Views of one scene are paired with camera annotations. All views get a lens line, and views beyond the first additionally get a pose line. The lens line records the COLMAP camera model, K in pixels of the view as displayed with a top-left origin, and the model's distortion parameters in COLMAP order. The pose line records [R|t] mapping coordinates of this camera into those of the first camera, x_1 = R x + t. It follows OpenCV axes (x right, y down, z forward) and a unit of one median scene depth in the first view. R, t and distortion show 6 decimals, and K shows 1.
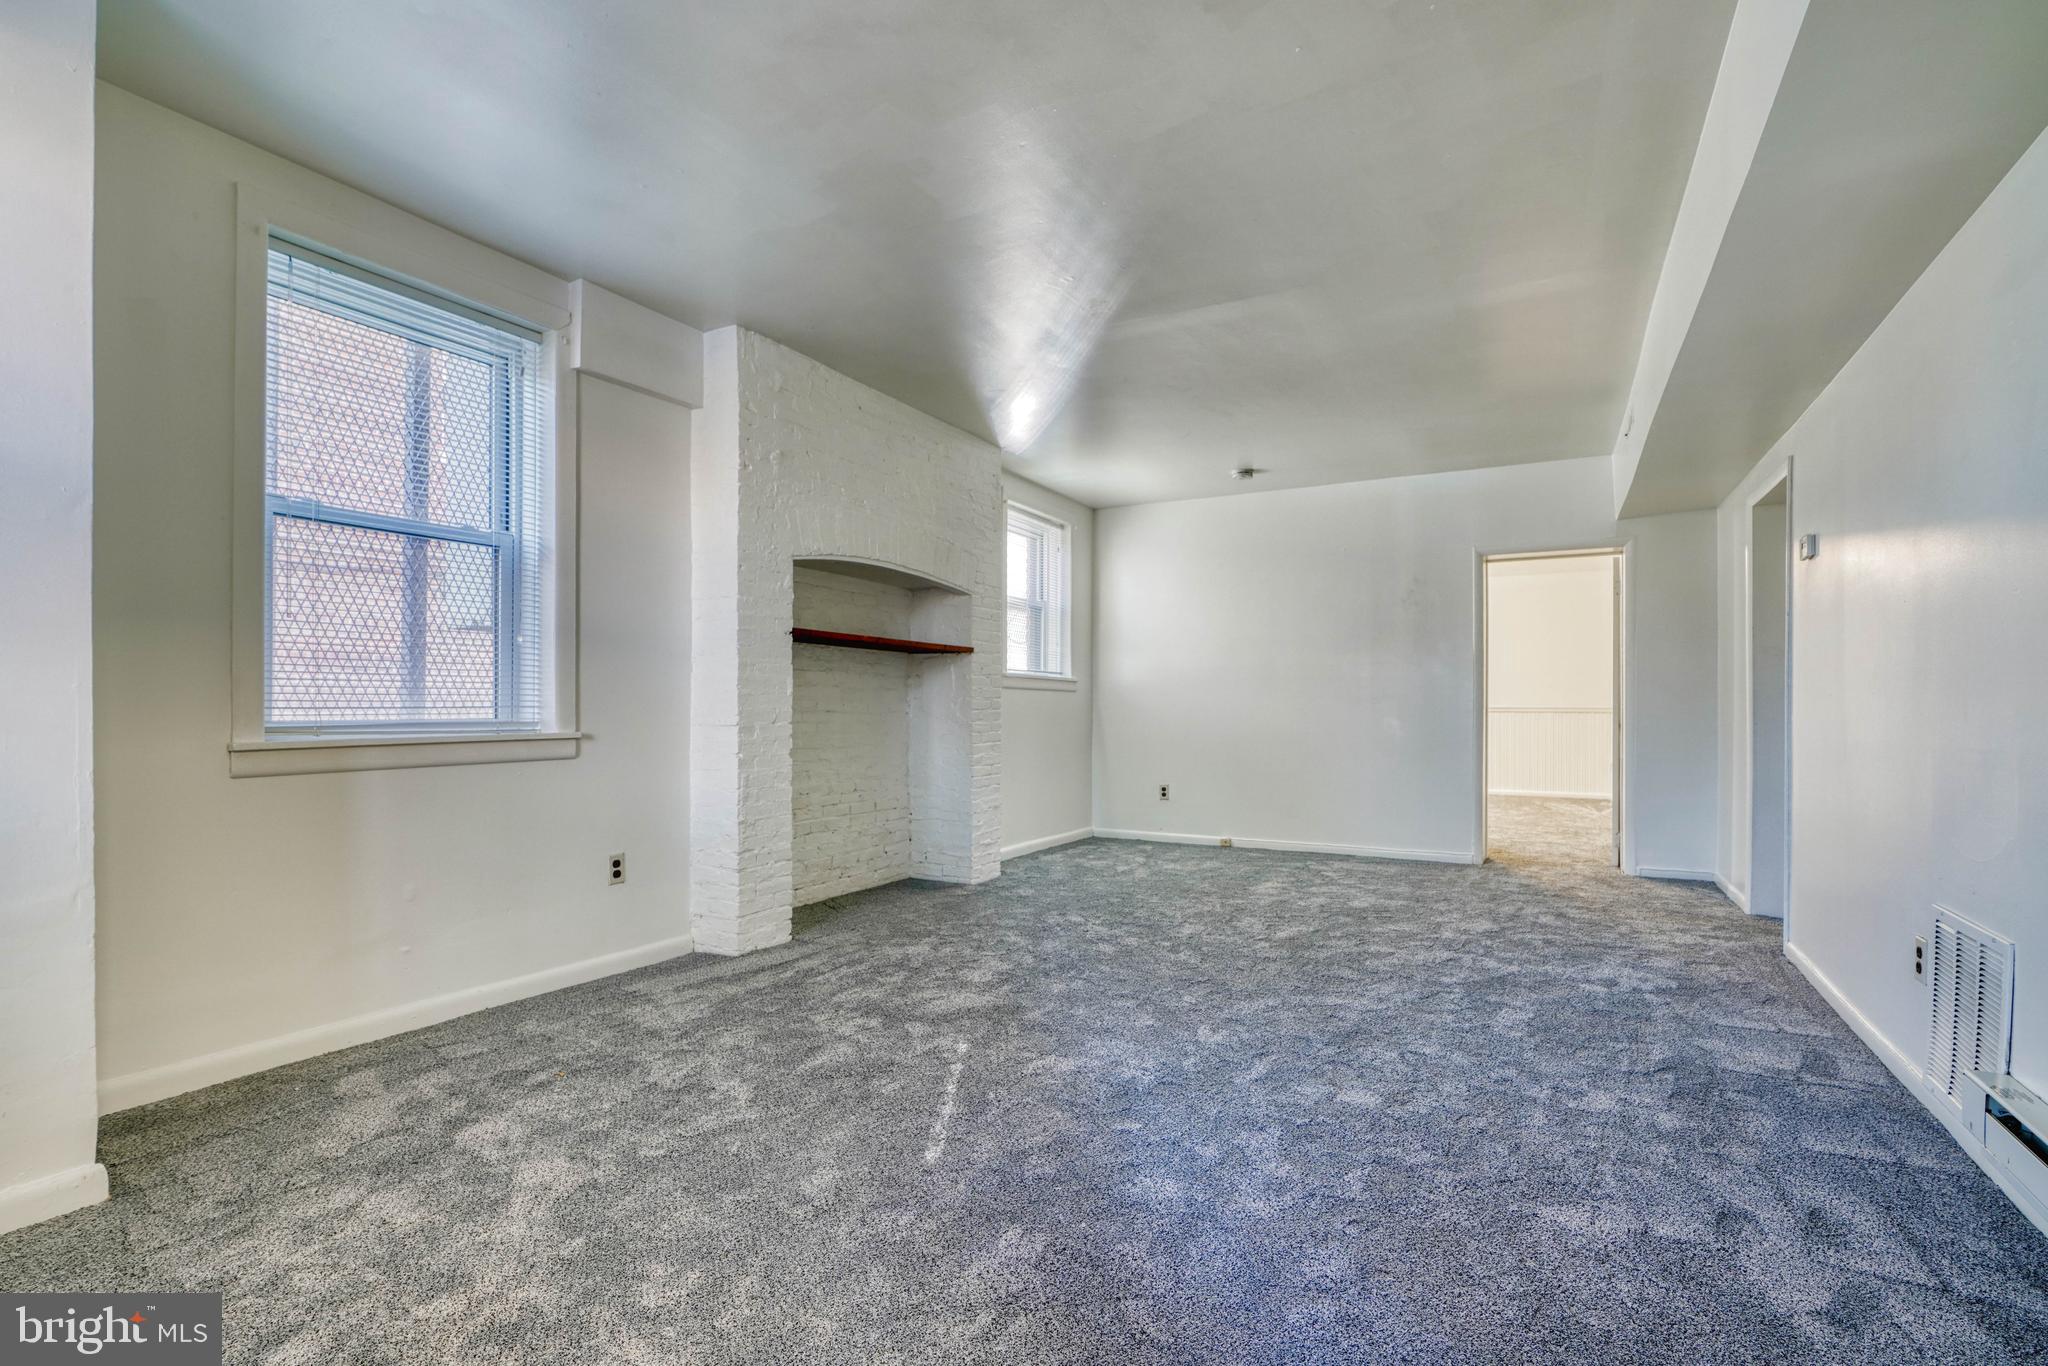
lens RADIAL K [[935.2, 0, 1016.2], [0, 935.2, 715.0], [0, 0, 1]] dist [-0.011580, 0.005925]
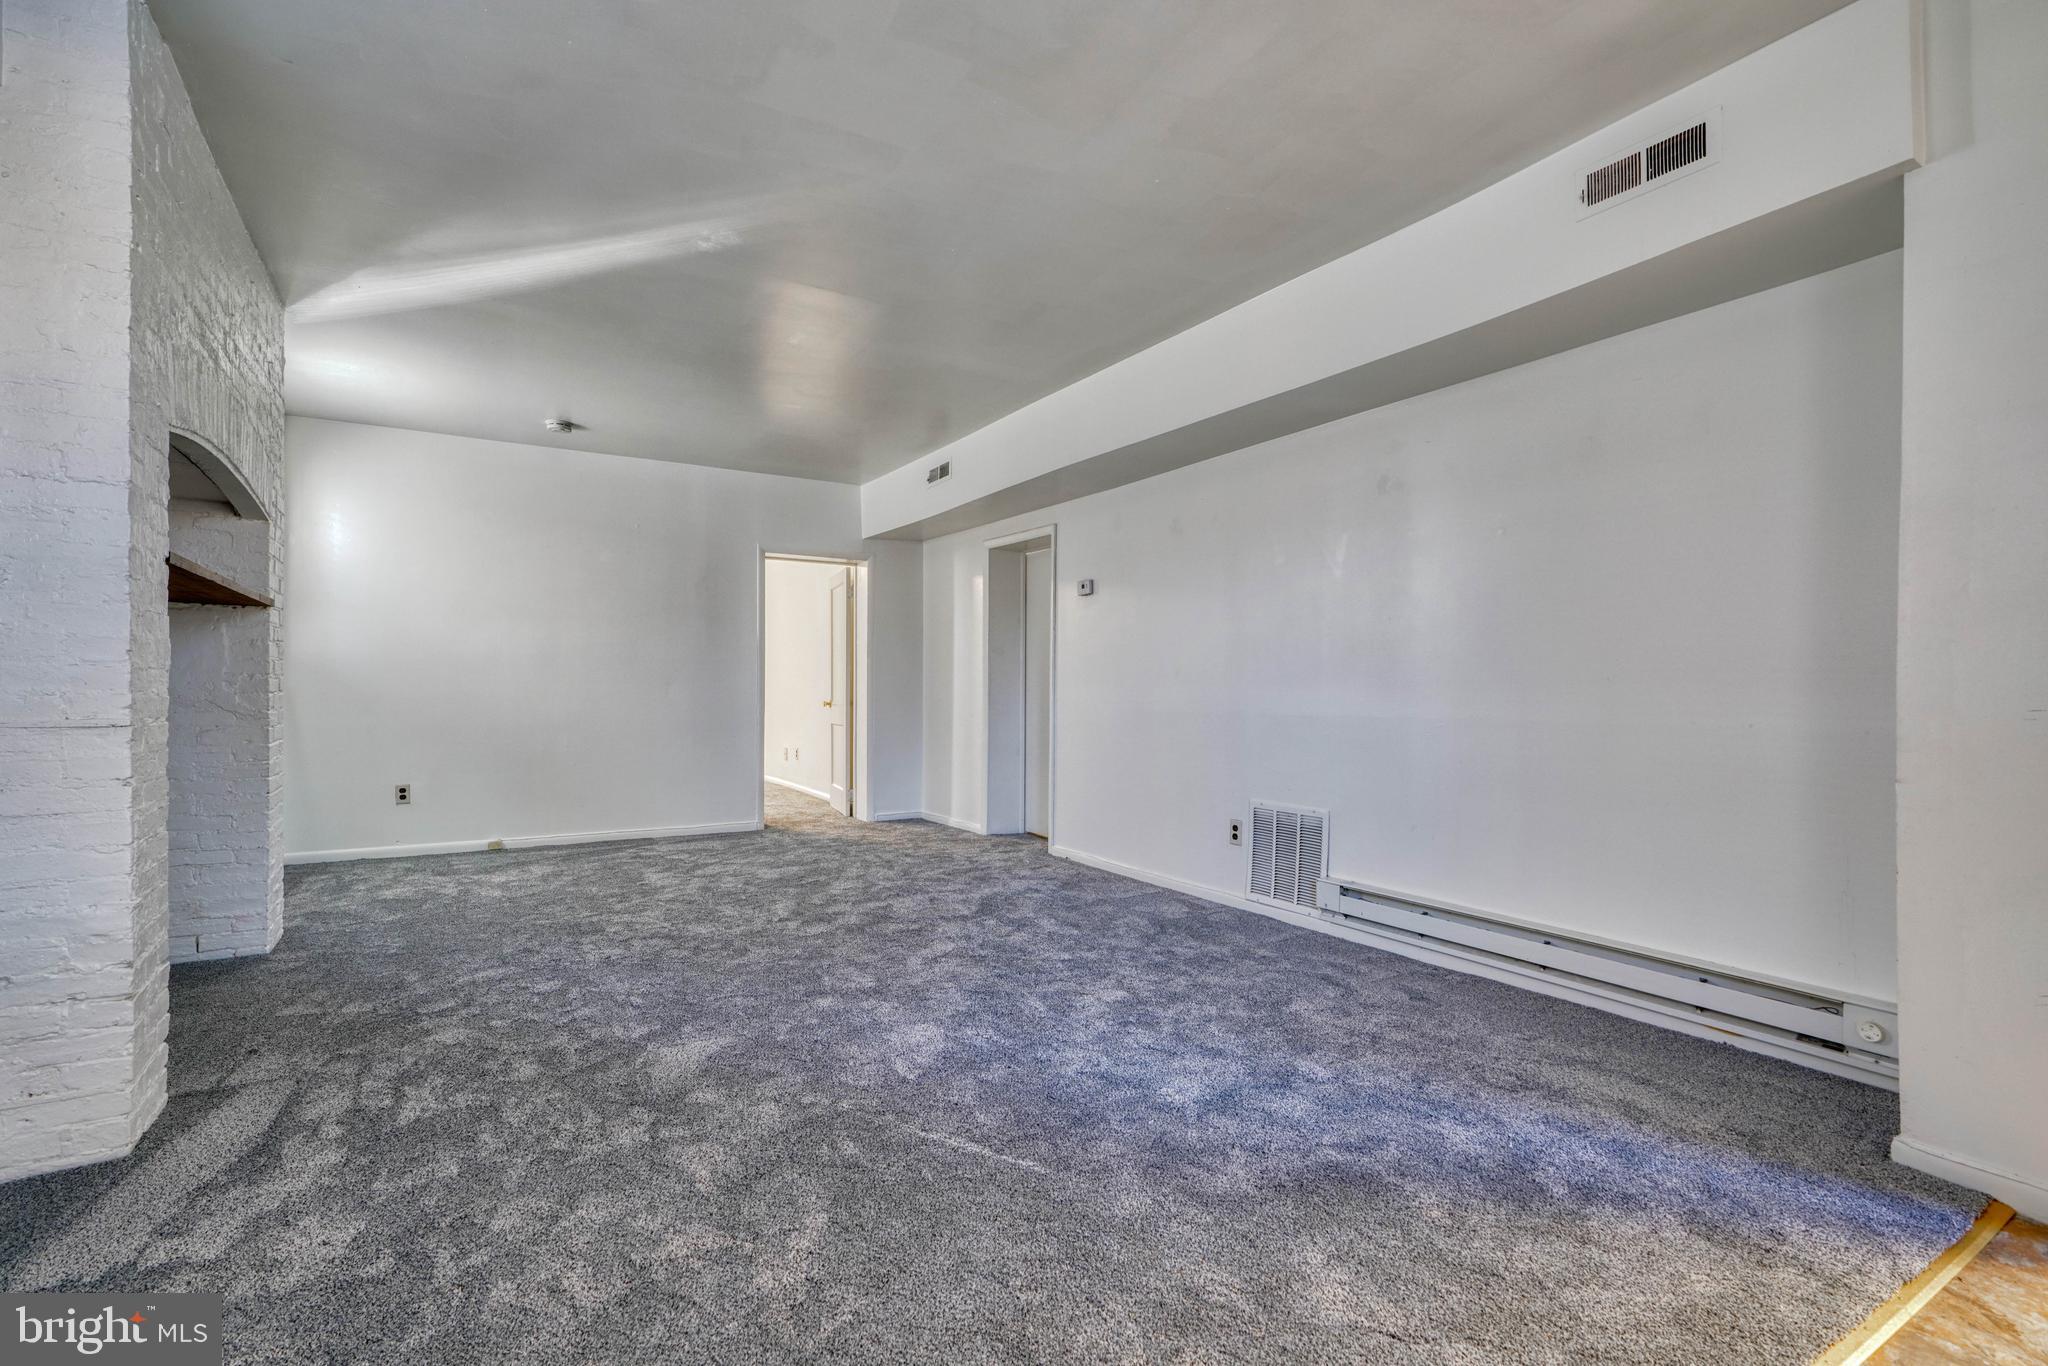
lens RADIAL K [[935.2, 0, 1022.8], [0, 935.2, 693.1], [0, 0, 1]] dist [-0.011580, 0.005925]
pose [[0.502514, -0.004254, 0.864558, -0.493615], [0.003886, 0.999989, 0.002661, -0.006712], [-0.864560, 0.002023, 0.502525, 0.279220]]
